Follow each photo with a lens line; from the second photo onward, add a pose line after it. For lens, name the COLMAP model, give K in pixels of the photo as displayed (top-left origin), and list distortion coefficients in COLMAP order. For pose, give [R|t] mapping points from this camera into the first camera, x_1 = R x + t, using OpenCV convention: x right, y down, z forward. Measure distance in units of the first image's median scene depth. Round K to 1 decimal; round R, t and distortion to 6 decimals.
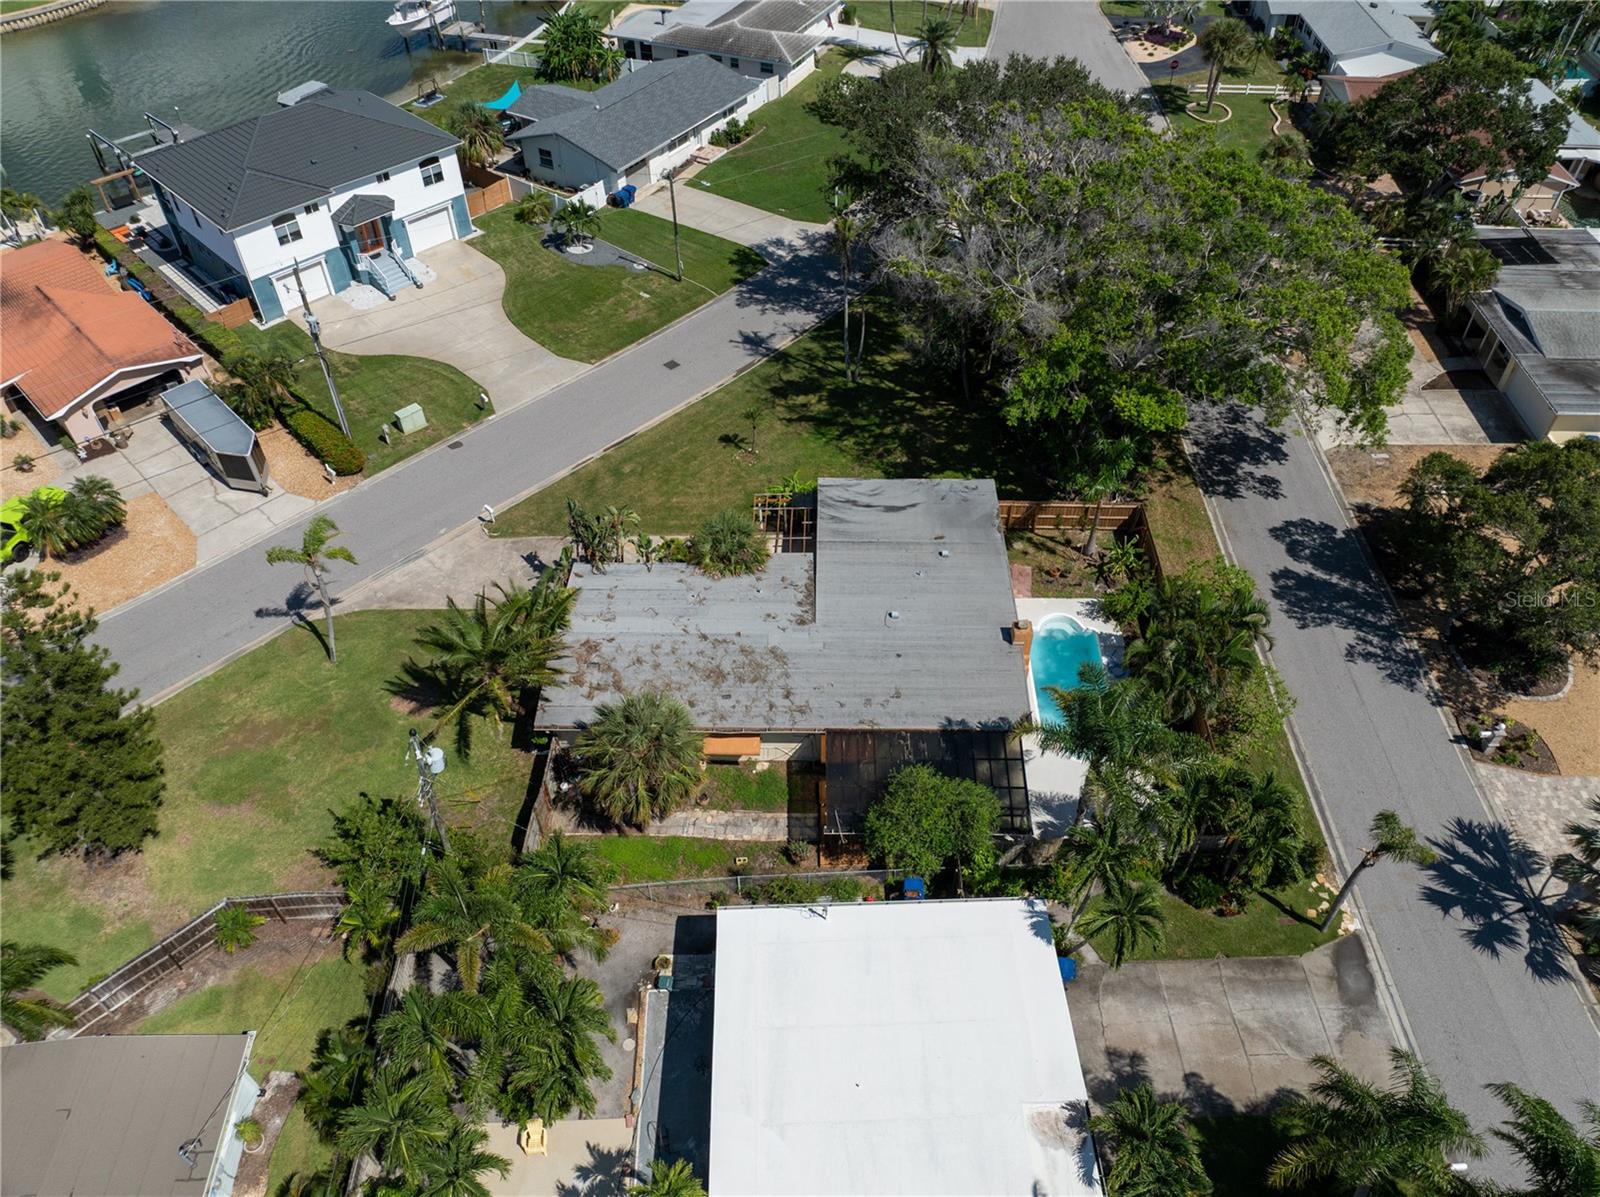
lens RADIAL K [[1128.2, 0, 809.1], [0, 1128.2, 597.9], [0, 0, 1]] dist [-0.047391, 0.014402]
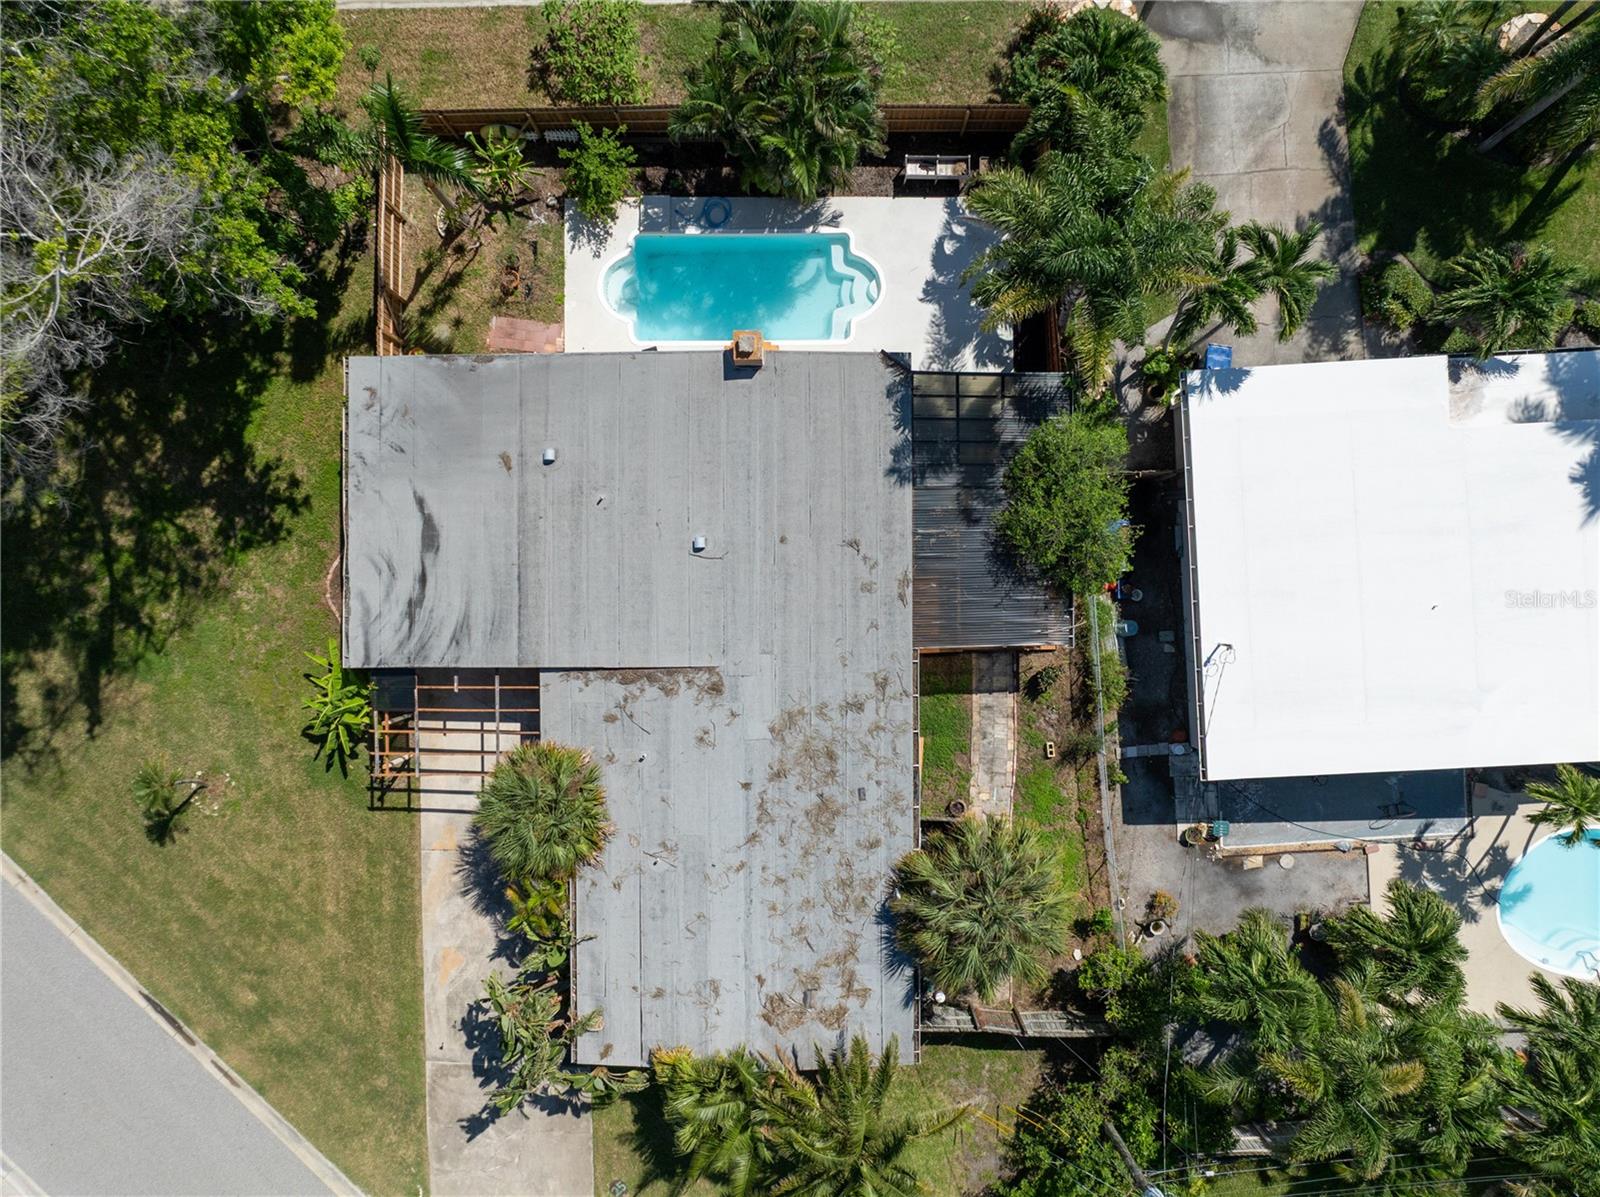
lens RADIAL K [[1128.2, 0, 790.1], [0, 1128.2, 601.9], [0, 0, 1]] dist [-0.047391, 0.014402]
pose [[-0.021441, -0.999750, 0.006274, 0.030580], [0.711615, -0.010853, 0.702485, -0.322115], [-0.702242, 0.019527, 0.711670, 0.415741]]
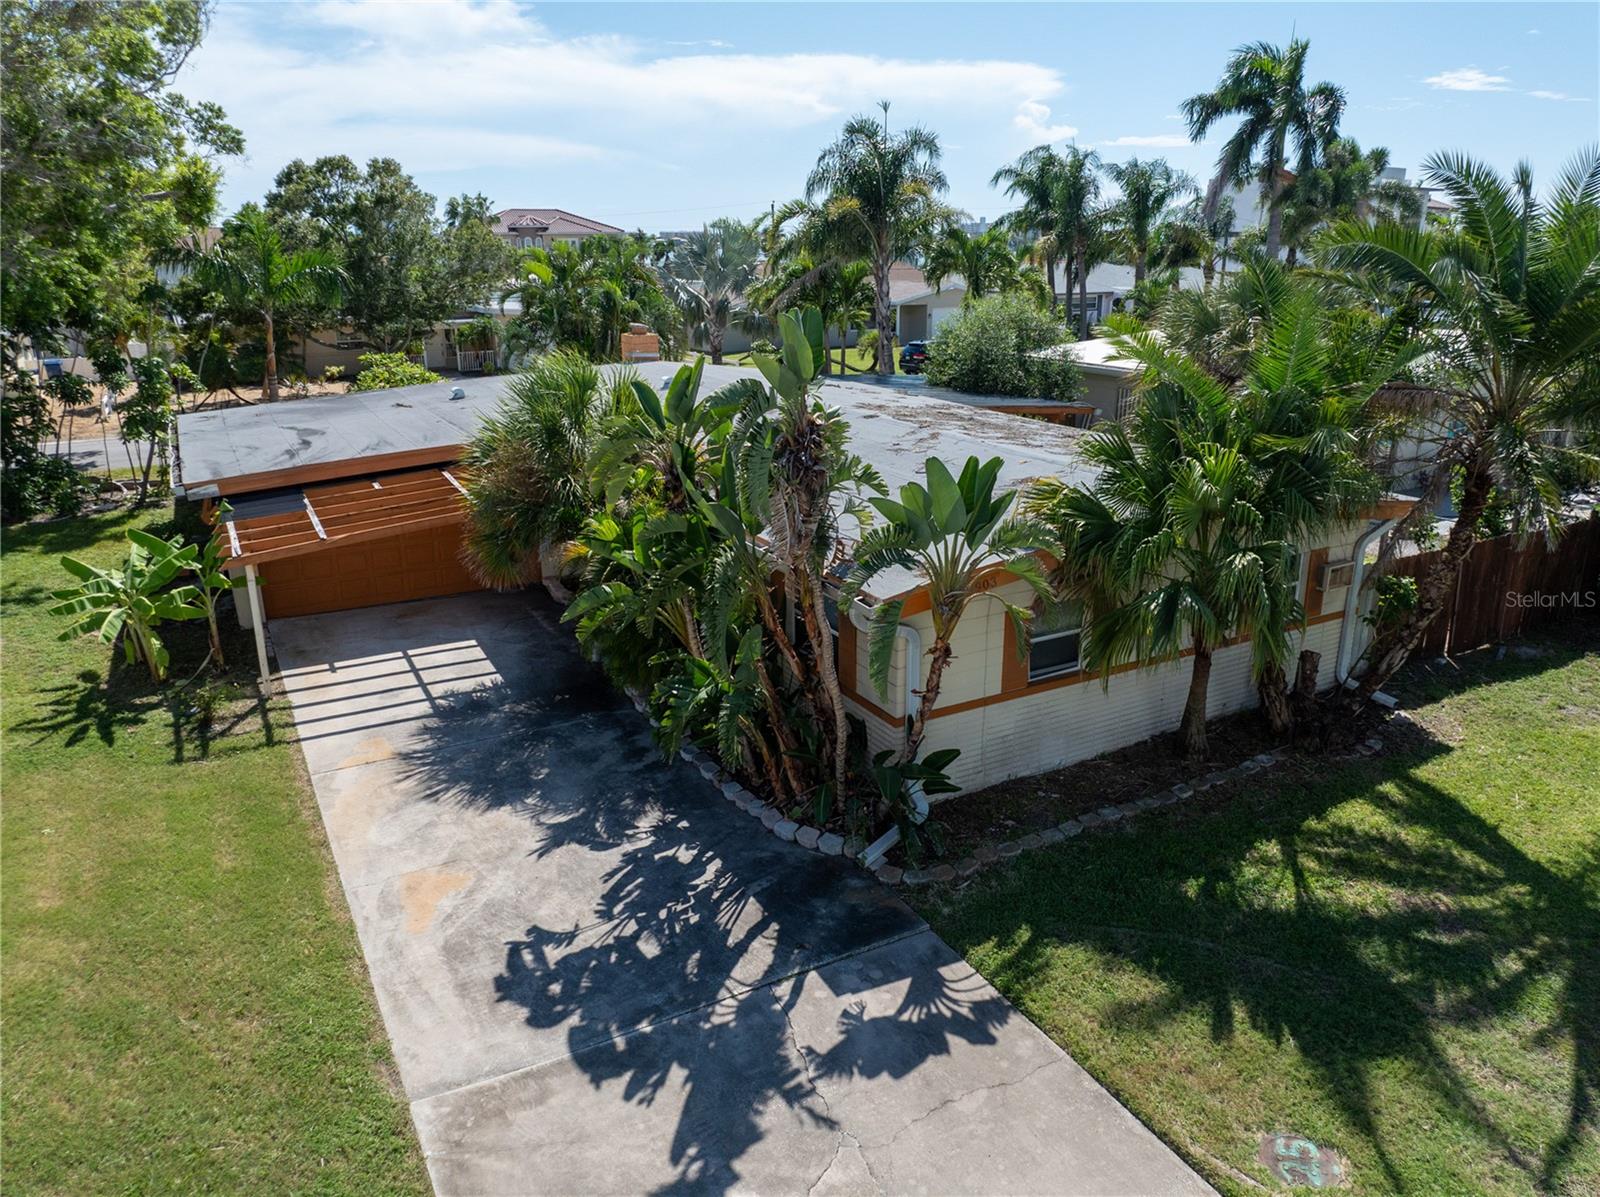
lens RADIAL K [[1128.2, 0, 807.0], [0, 1128.2, 594.2], [0, 0, 1]] dist [-0.047391, 0.014402]
pose [[-0.496363, -0.256826, 0.829255, -0.338132], [0.617398, 0.567092, 0.545185, -0.141811], [-0.610281, 0.782590, -0.122920, 0.895349]]
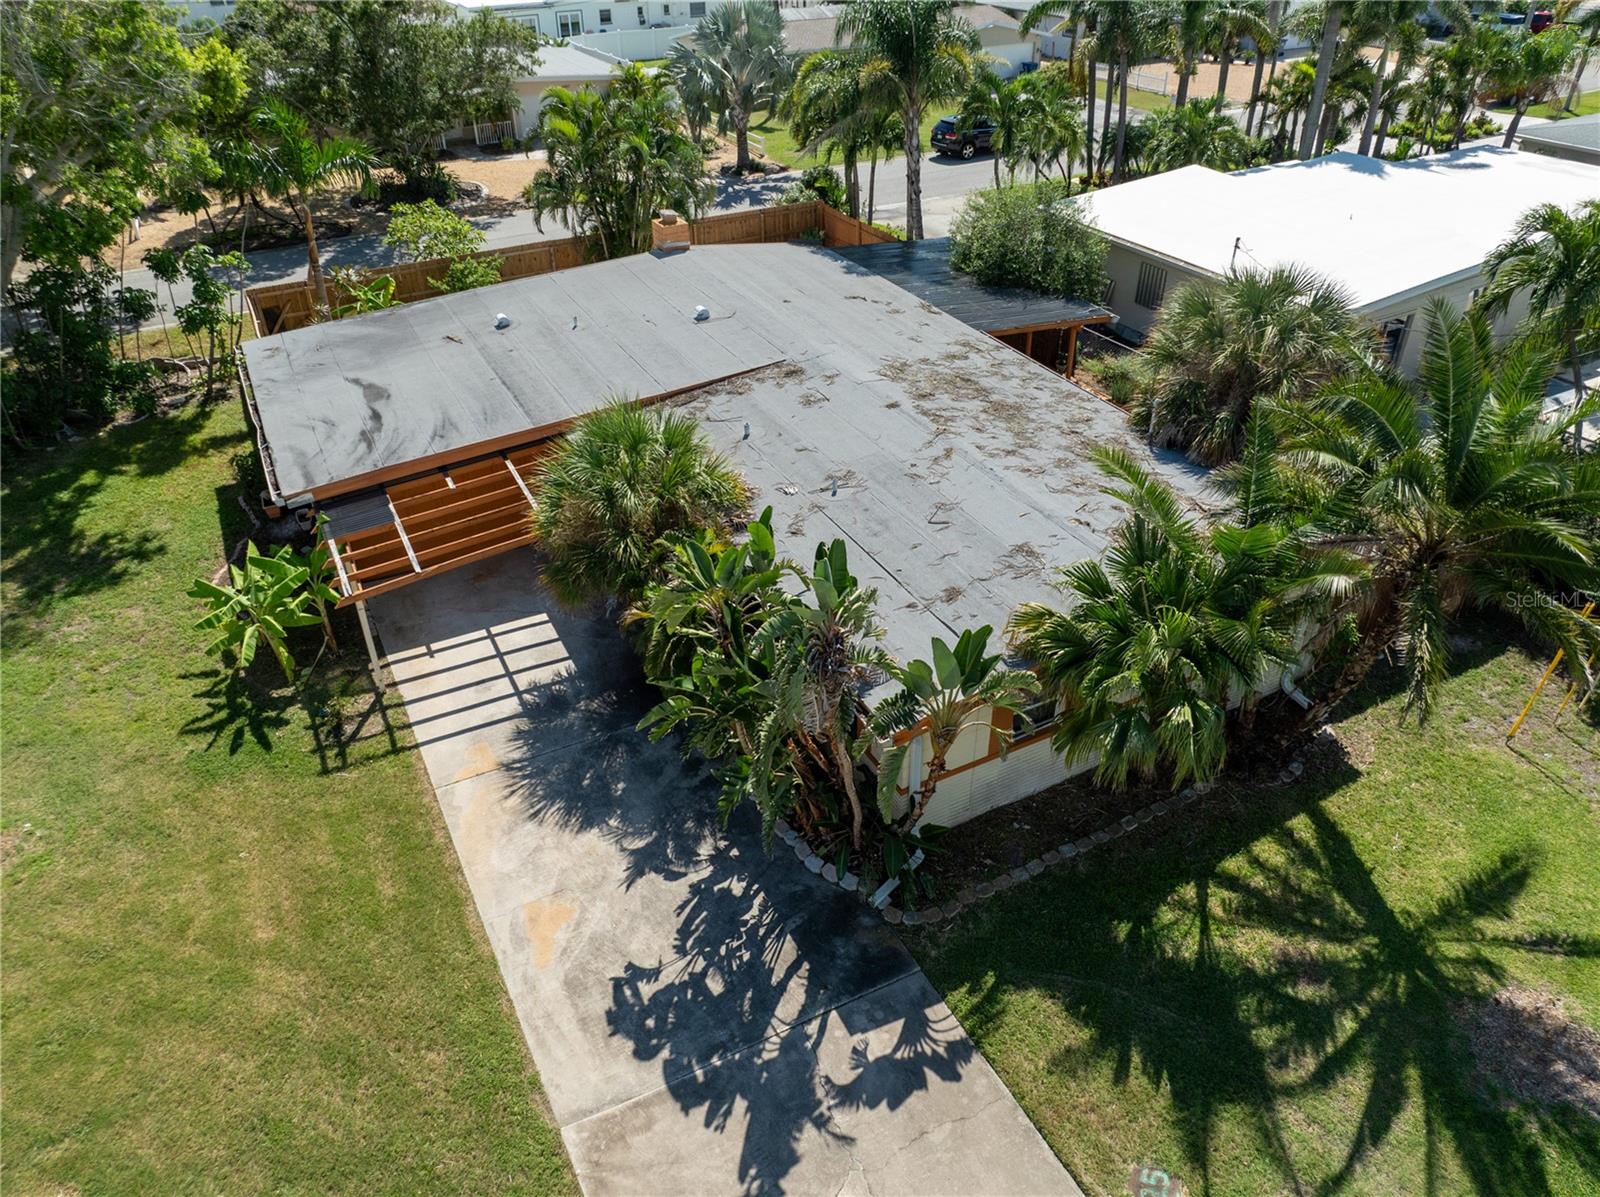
lens RADIAL K [[1128.2, 0, 808.9], [0, 1128.2, 596.0], [0, 0, 1]] dist [-0.047391, 0.014402]
pose [[-0.477941, -0.486734, 0.731206, -0.339659], [0.627273, 0.393605, 0.672014, -0.216935], [-0.614899, 0.779849, 0.117195, 0.821473]]
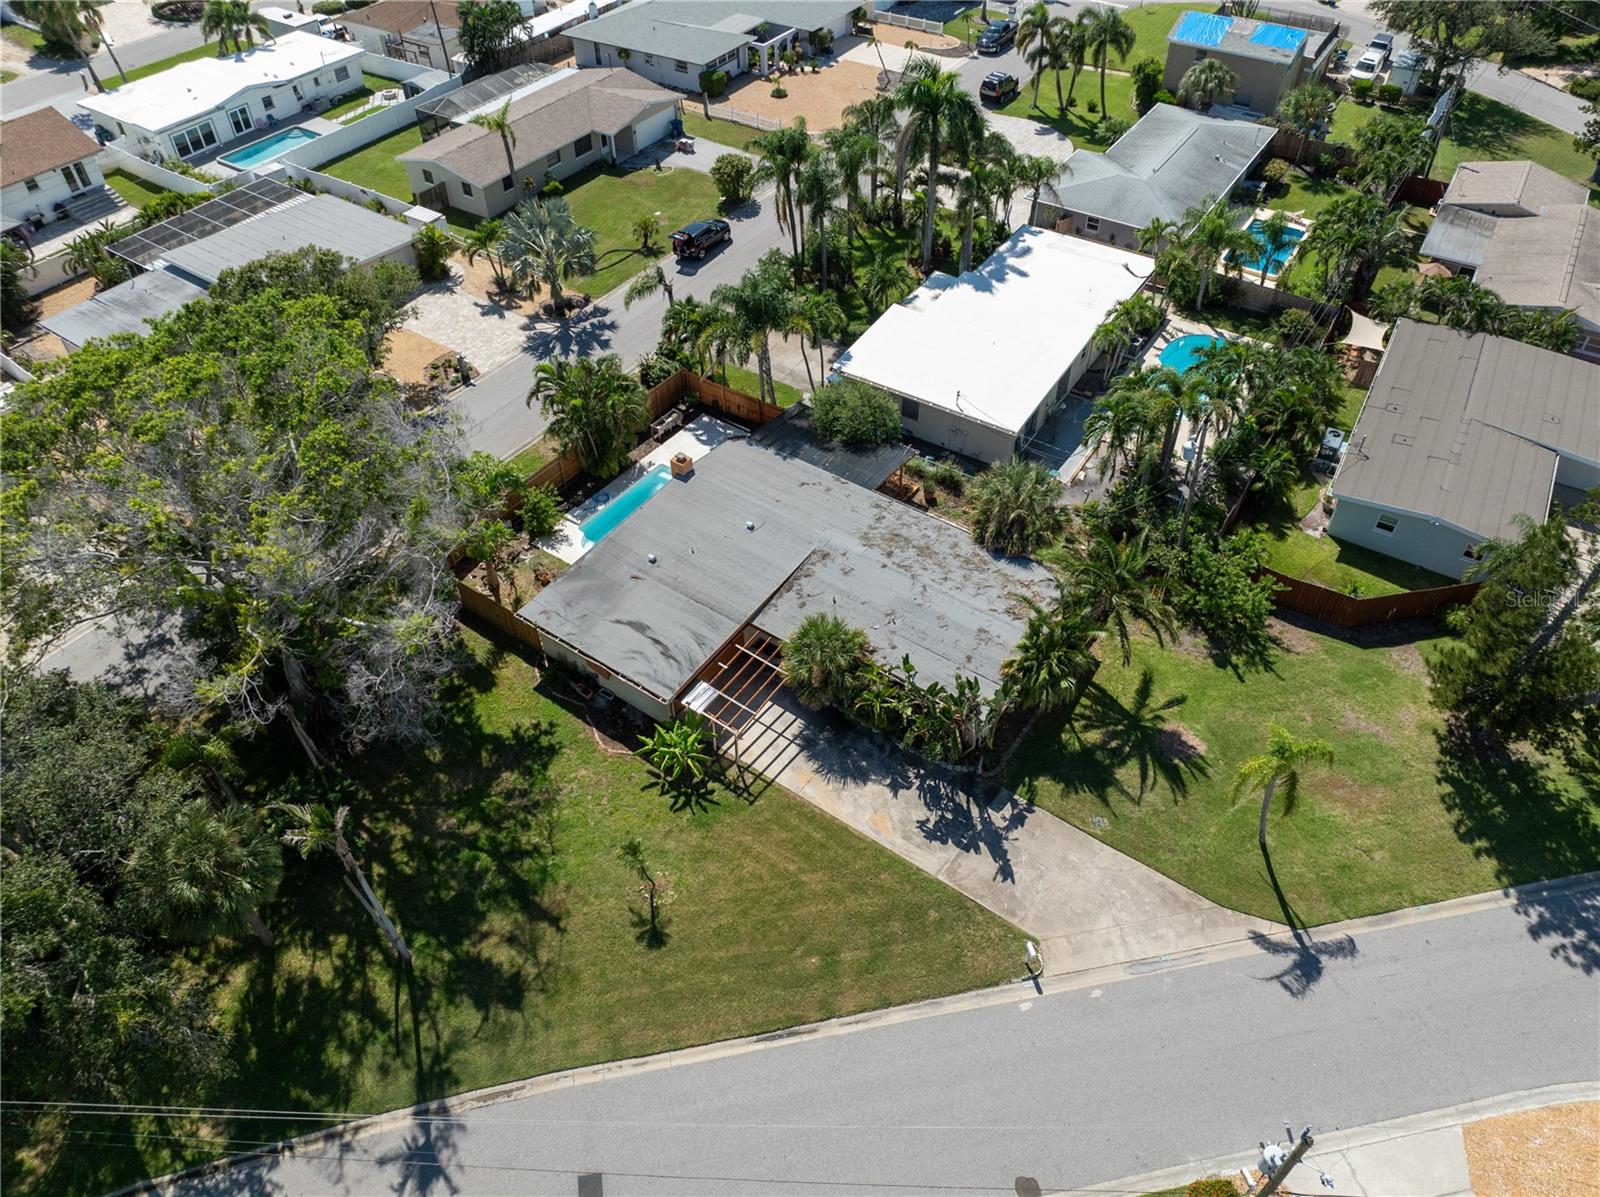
lens RADIAL K [[1128.2, 0, 807.2], [0, 1128.2, 593.7], [0, 0, 1]] dist [-0.047391, 0.014402]
pose [[-0.823396, -0.389134, 0.413029, -0.361238], [0.410511, 0.094057, 0.906992, -0.766049], [-0.391789, 0.916367, 0.082298, 0.771760]]
